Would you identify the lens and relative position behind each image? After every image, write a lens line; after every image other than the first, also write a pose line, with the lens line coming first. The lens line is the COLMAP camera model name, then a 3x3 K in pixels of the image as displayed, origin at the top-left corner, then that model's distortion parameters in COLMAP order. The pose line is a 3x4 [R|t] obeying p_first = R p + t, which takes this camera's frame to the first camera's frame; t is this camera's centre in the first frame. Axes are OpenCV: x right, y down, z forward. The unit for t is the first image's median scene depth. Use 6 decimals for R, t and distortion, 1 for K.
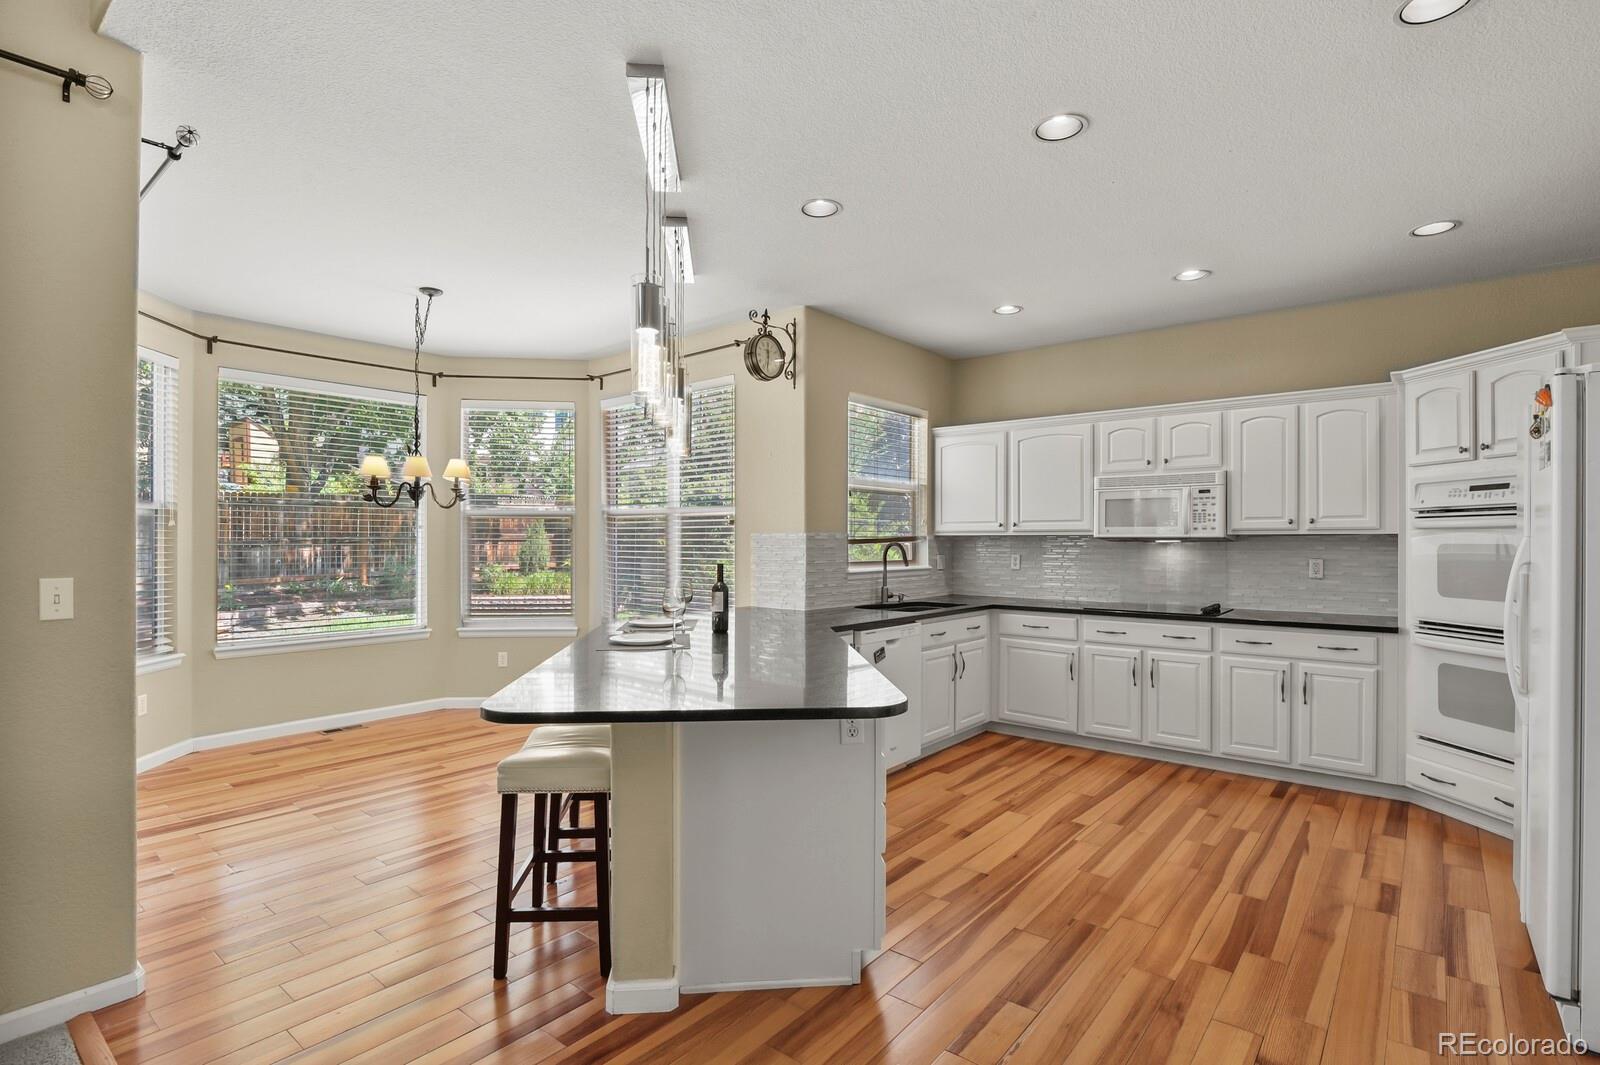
lens RADIAL K [[773.5, 0, 794.6], [0, 773.5, 542.5], [0, 0, 1]] dist [-0.010809, -0.003348]
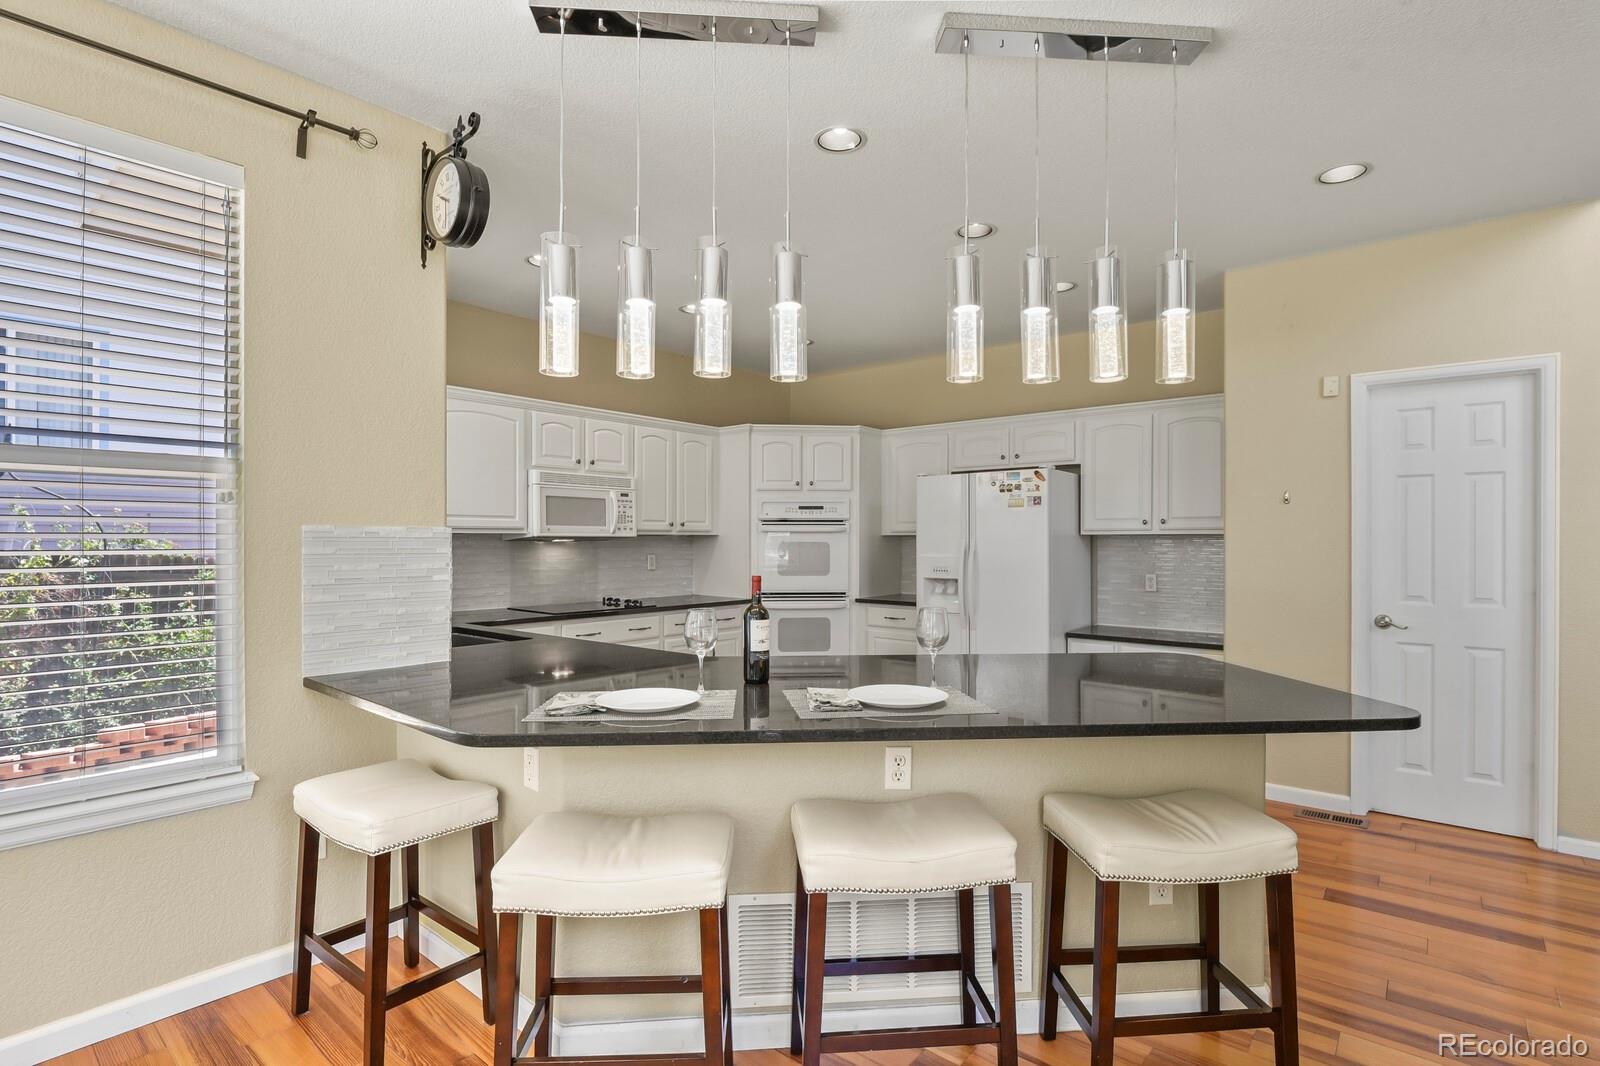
lens RADIAL K [[773.5, 0, 802.9], [0, 773.5, 543.6], [0, 0, 1]] dist [-0.010809, -0.003348]
pose [[0.001513, -0.004774, 0.999987, -0.592839], [0.002662, 0.999985, 0.004770, -0.001747], [-0.999995, 0.002654, 0.001525, 0.777679]]
